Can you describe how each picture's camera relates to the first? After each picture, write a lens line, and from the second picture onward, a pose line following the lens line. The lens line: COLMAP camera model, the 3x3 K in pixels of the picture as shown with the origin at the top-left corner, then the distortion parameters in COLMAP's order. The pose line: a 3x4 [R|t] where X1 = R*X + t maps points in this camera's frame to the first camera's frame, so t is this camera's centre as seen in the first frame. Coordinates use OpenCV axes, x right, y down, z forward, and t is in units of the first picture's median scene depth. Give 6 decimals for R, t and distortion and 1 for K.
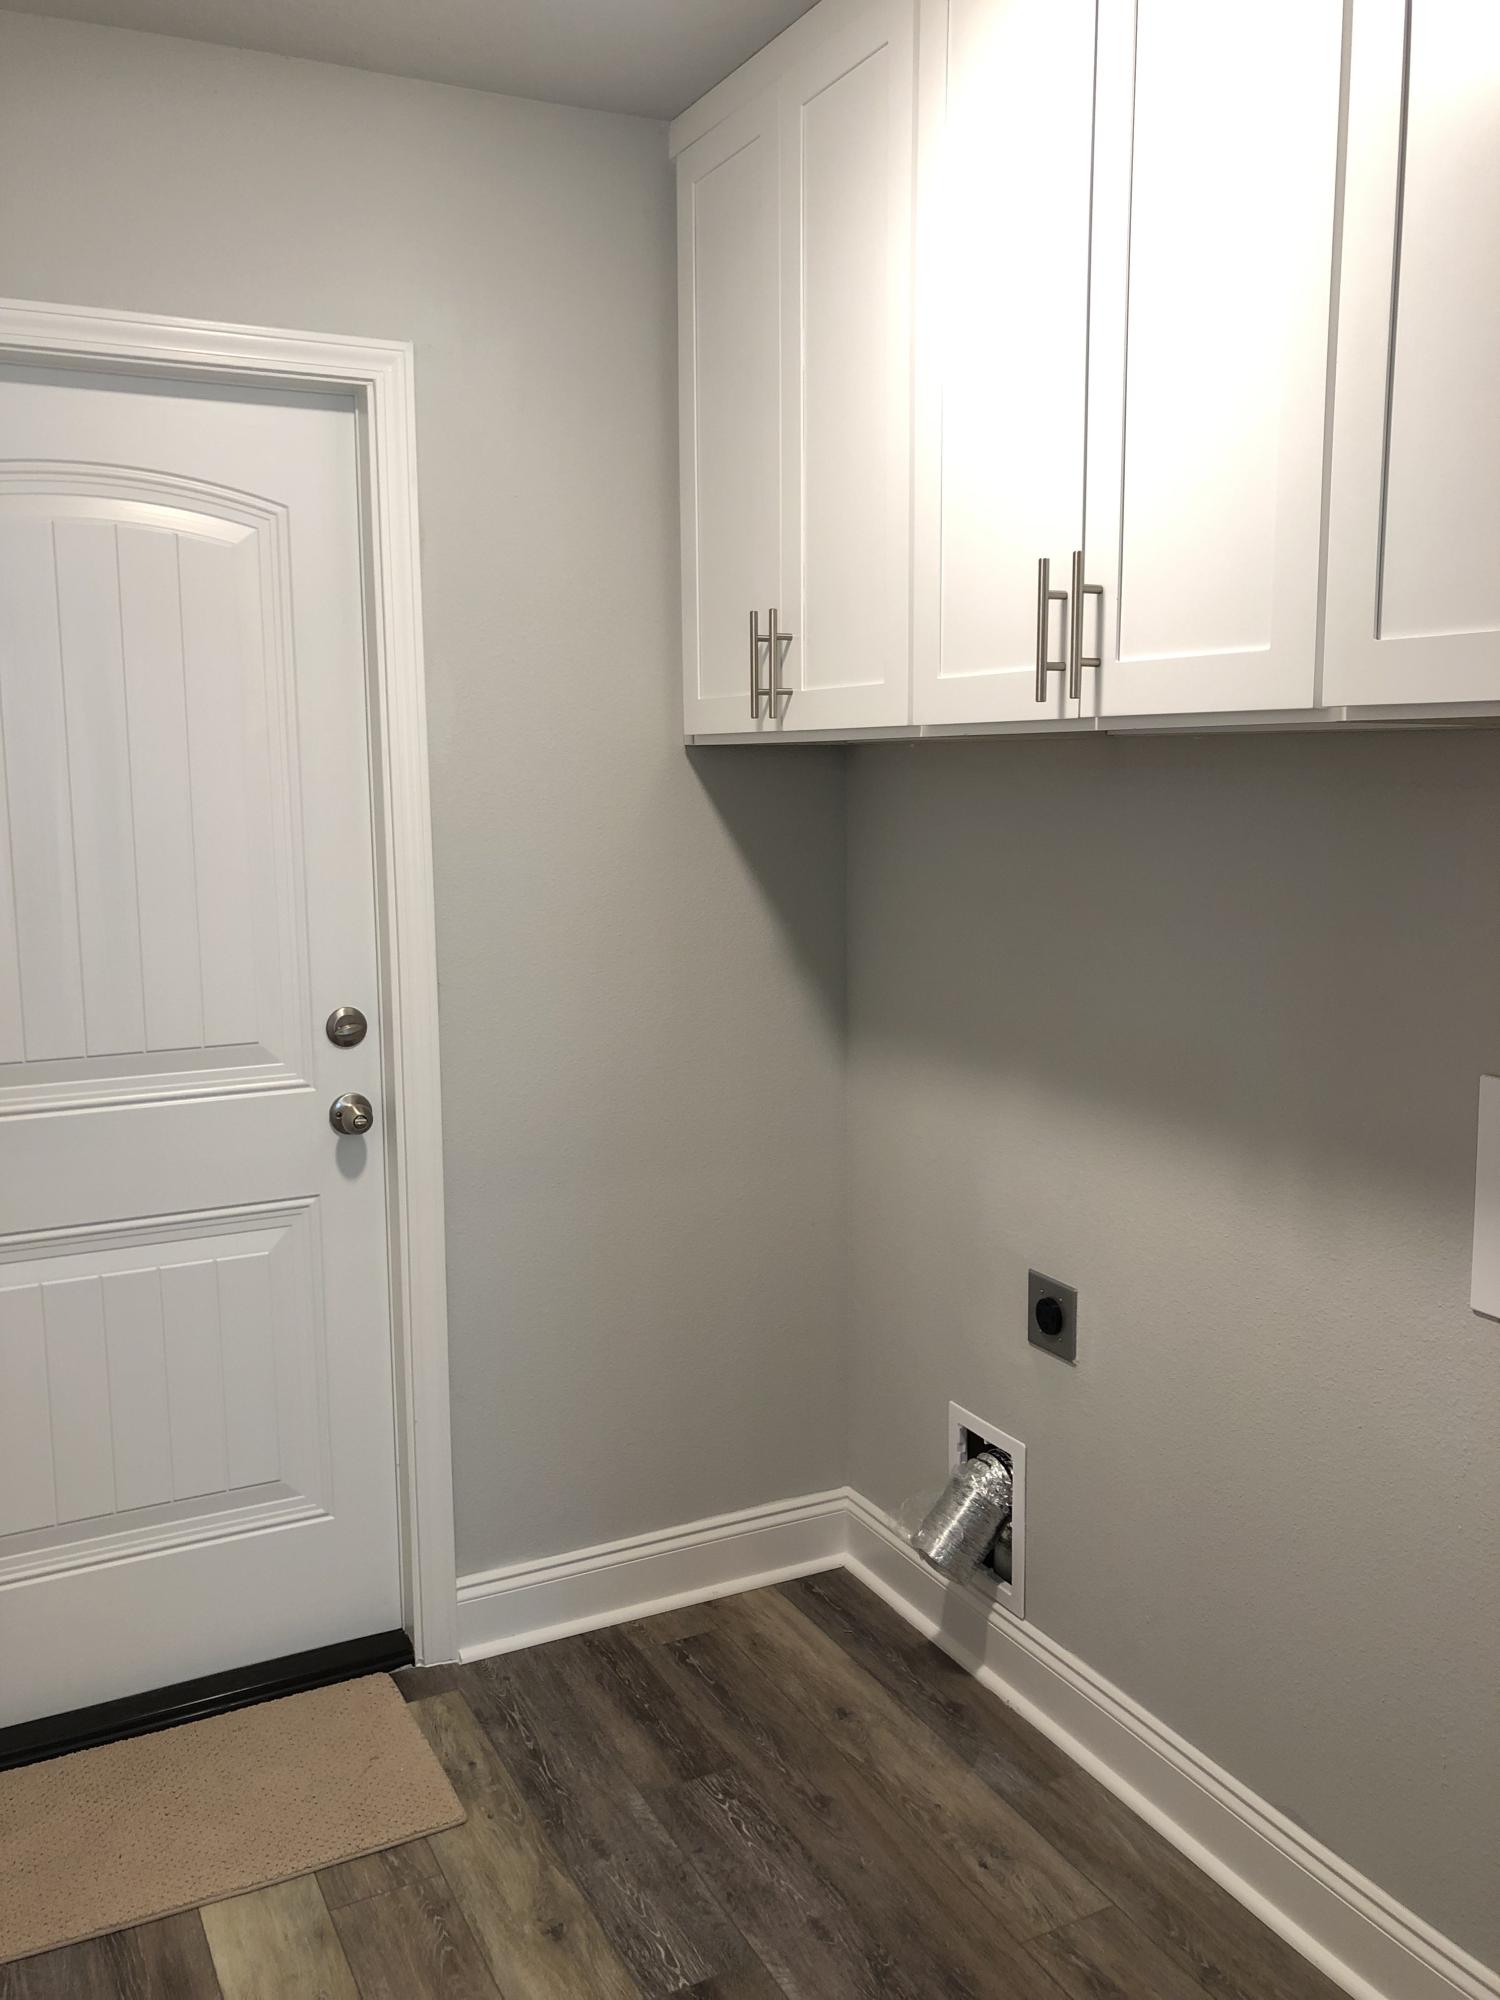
lens RADIAL K [[1651.1, 0, 749.6], [0, 1651.1, 999.6], [0, 0, 1]] dist [0.011393, 0.005271]
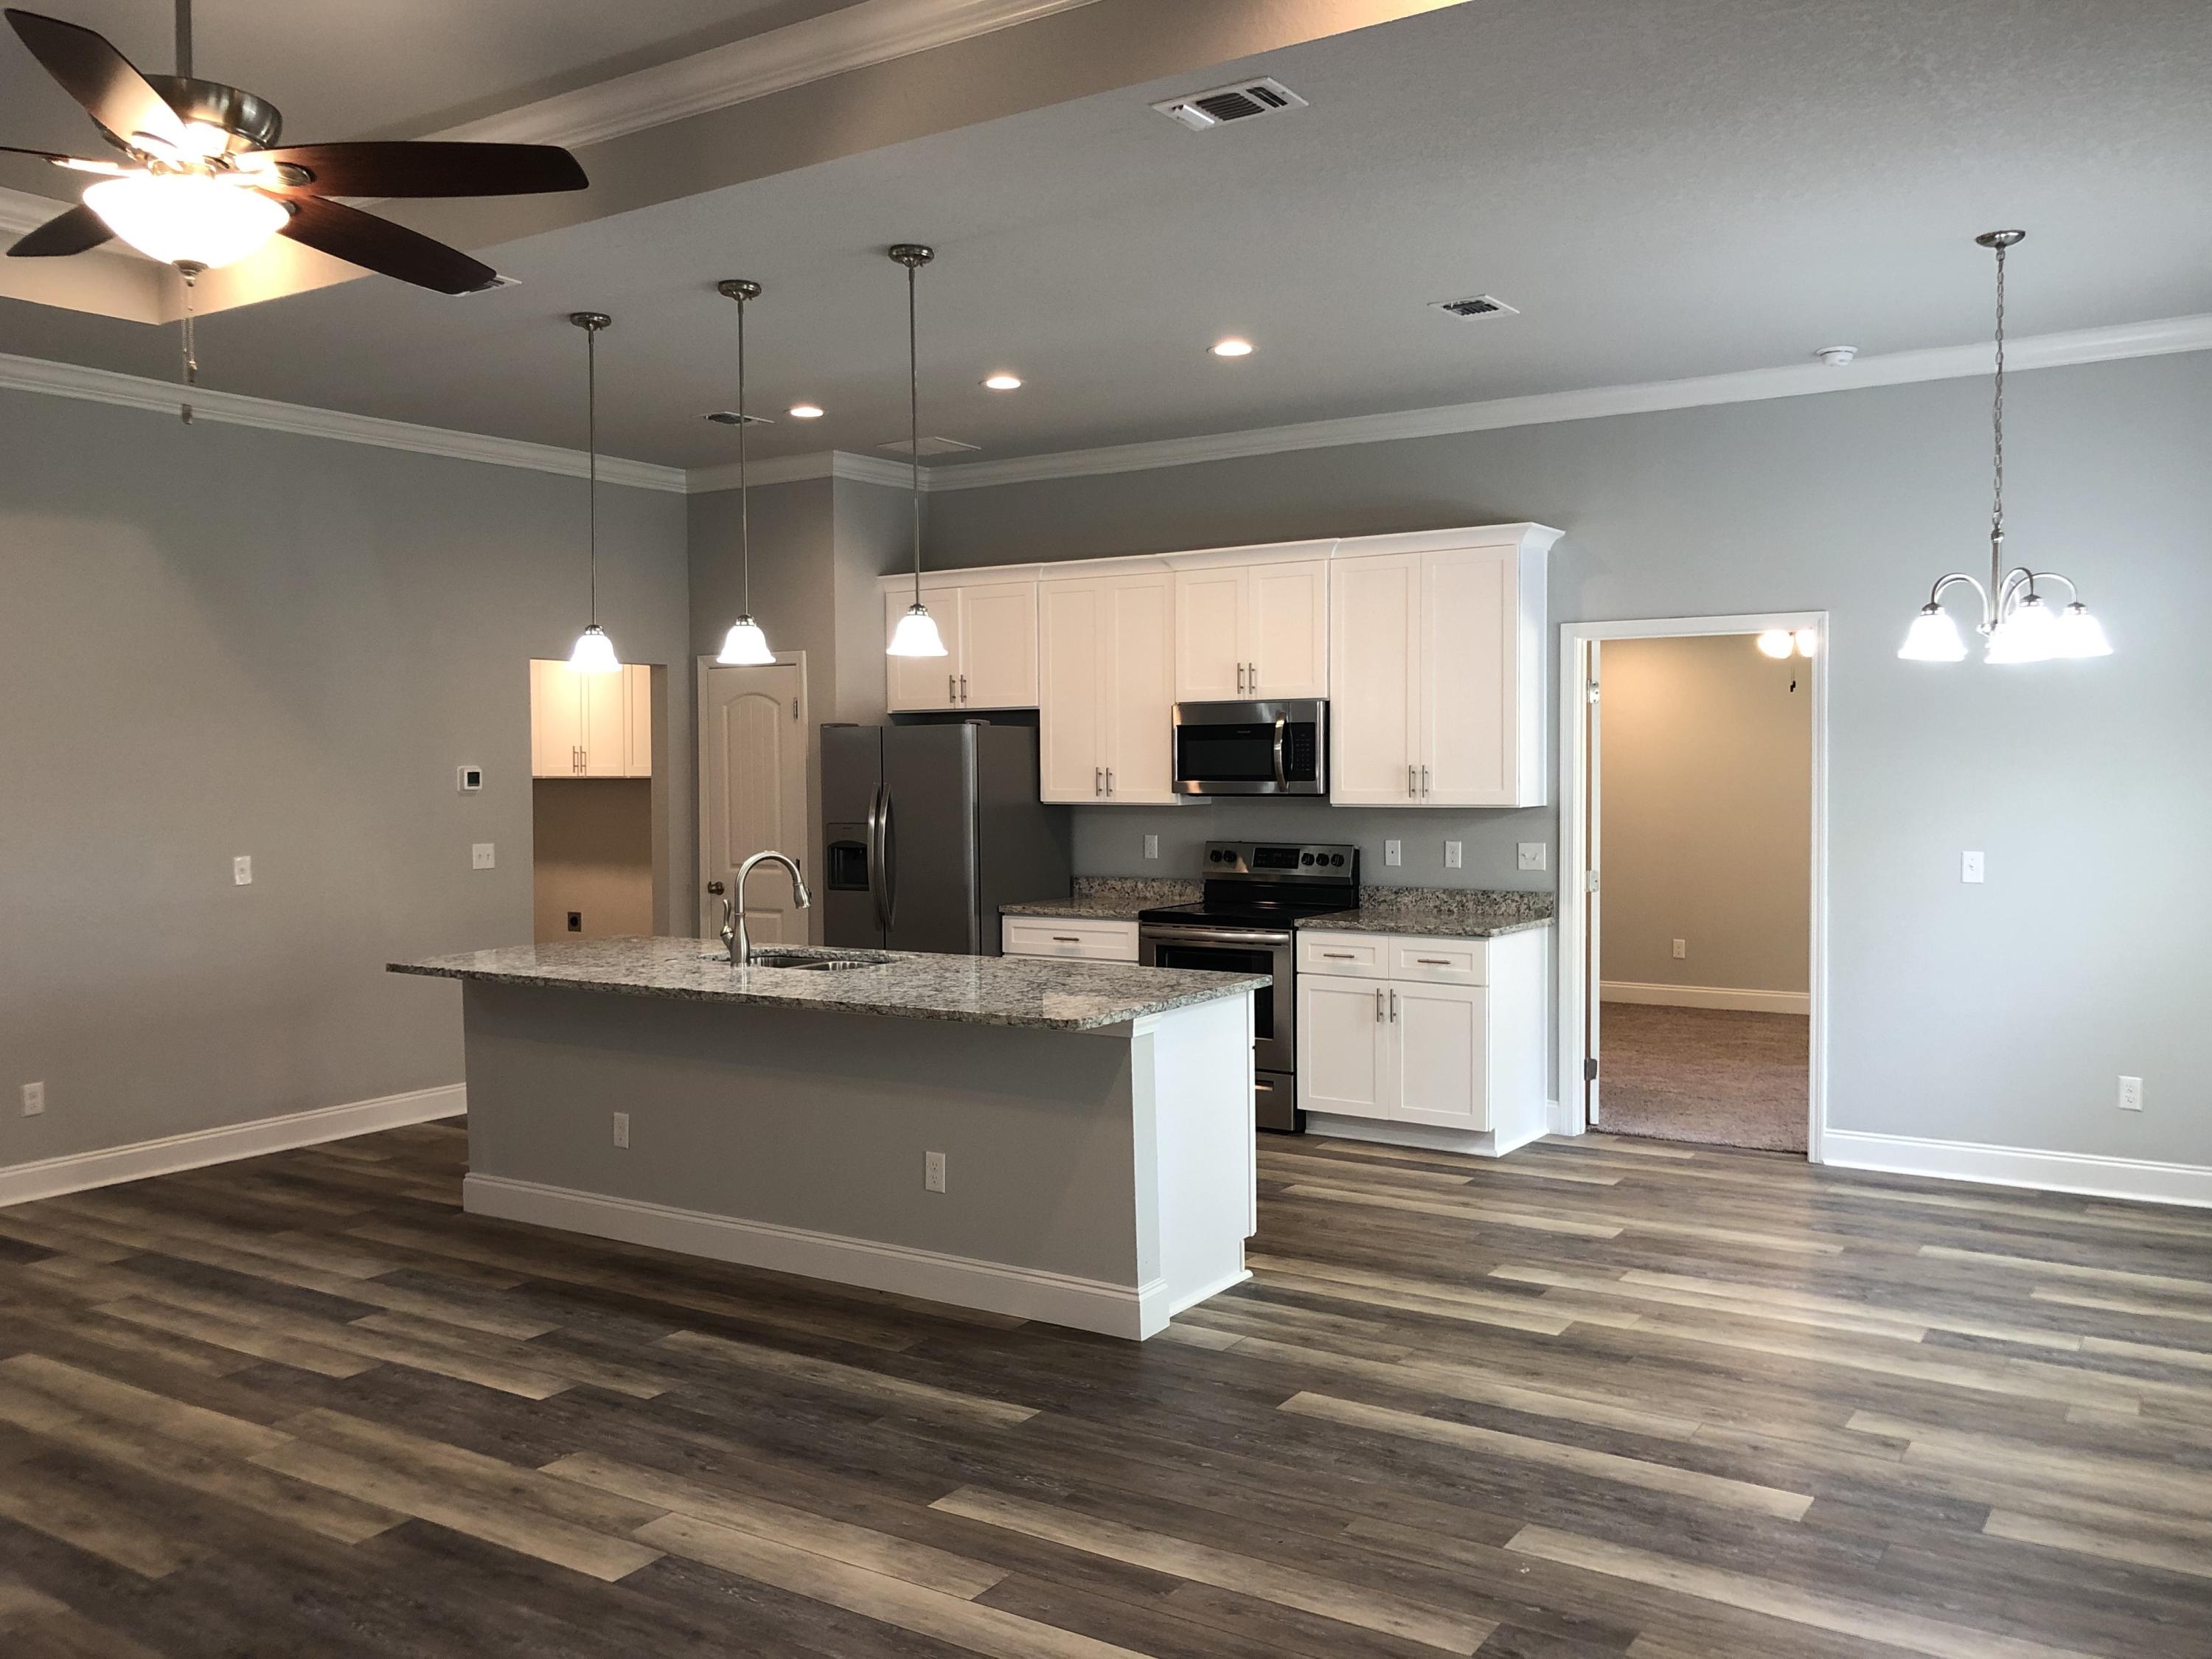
lens RADIAL K [[1826.1, 0, 1107.2], [0, 1826.1, 827.8], [0, 0, 1]] dist [0.011393, 0.005271]
pose [[0.867299, -0.015211, 0.497555, -1.306774], [0.070908, 0.993116, -0.093240, 0.690862], [-0.492711, 0.116147, 0.862407, -5.062790]]
